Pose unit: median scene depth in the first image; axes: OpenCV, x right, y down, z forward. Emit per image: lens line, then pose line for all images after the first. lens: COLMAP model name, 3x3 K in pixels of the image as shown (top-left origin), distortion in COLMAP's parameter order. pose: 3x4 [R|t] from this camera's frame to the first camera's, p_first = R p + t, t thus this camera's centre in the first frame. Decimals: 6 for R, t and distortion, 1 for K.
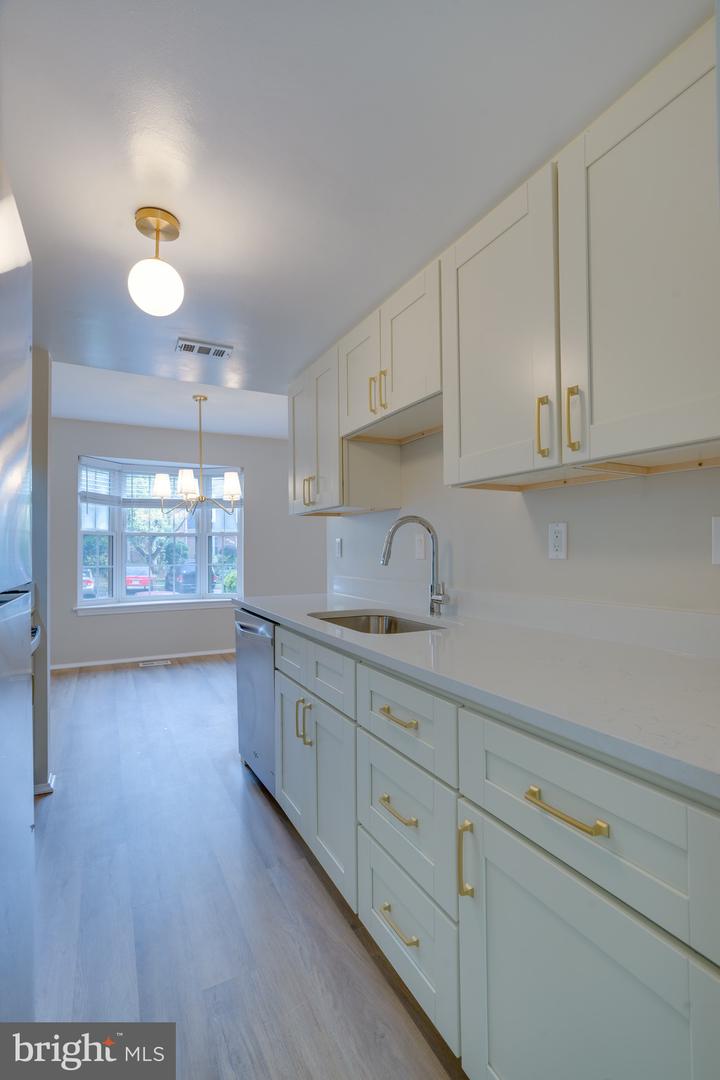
lens RADIAL K [[519.2, 0, 362.2], [0, 519.2, 538.2], [0, 0, 1]] dist [-0.015357, 0.003699]
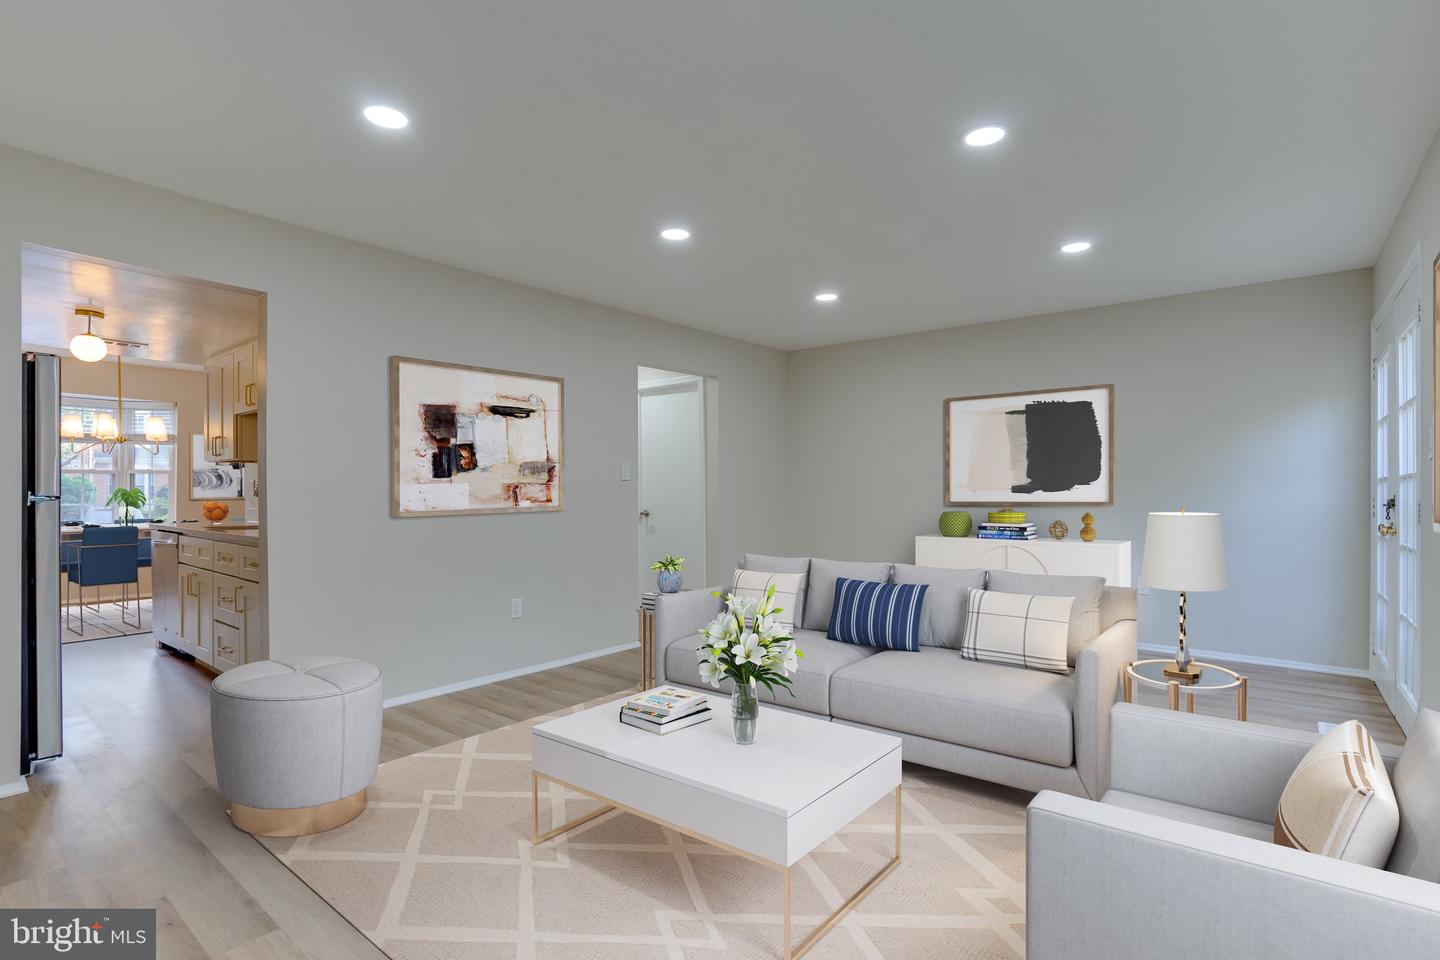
lens RADIAL K [[692.3, 0, 720.6], [0, 692.3, 479.8], [0, 0, 1]] dist [-0.015357, 0.003699]
pose [[0.914319, 0.002730, 0.404987, 0.188853], [-0.005815, 0.999963, 0.006388, -0.008455], [-0.404954, -0.008196, 0.914300, -0.602729]]
